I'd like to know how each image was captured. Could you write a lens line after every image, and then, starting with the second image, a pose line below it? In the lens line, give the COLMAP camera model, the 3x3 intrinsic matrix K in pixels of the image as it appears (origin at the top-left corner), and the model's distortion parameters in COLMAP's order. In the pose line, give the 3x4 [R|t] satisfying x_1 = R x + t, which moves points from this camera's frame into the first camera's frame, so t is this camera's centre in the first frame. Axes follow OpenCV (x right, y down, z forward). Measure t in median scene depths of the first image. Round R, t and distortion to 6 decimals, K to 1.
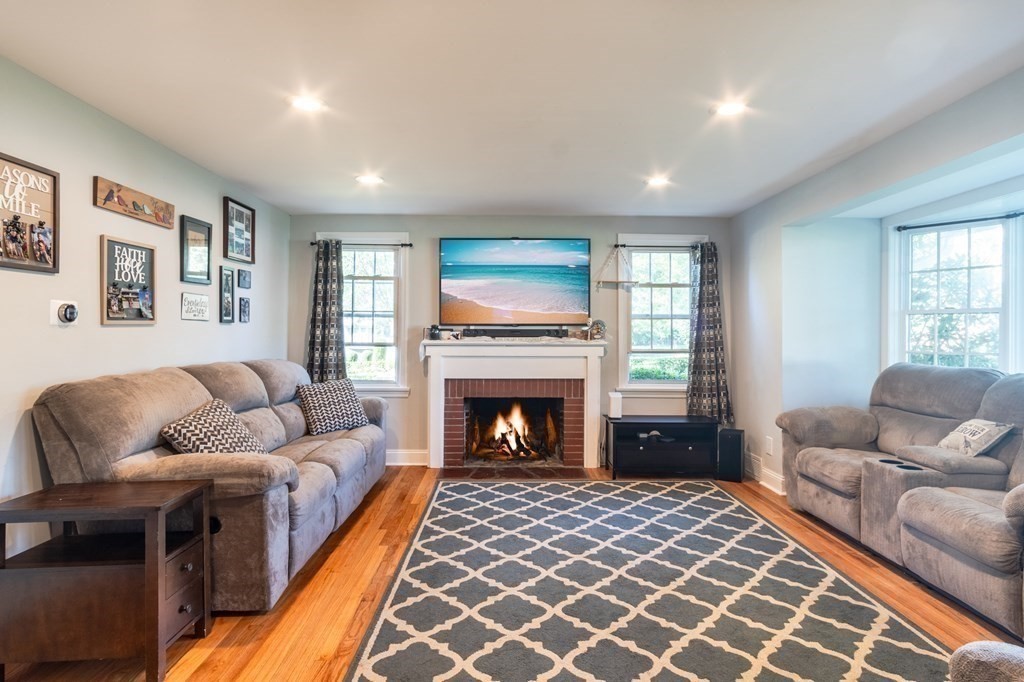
lens RADIAL K [[562.2, 0, 511.5], [0, 562.2, 335.1], [0, 0, 1]] dist [0.000850, -0.000156]
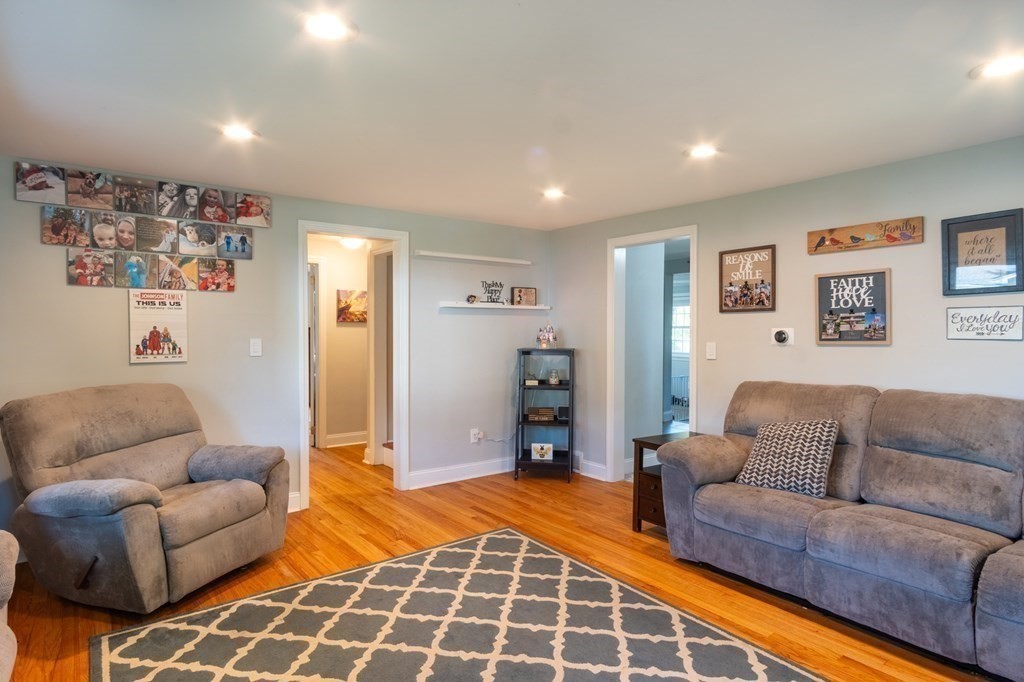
lens RADIAL K [[562.2, 0, 511.5], [0, 562.2, 335.1], [0, 0, 1]] dist [0.000850, -0.000156]
pose [[-0.811738, 0.009520, -0.583944, 0.568452], [0.002082, 0.999908, 0.013406, -0.056204], [0.584018, 0.009667, -0.811683, 1.566488]]
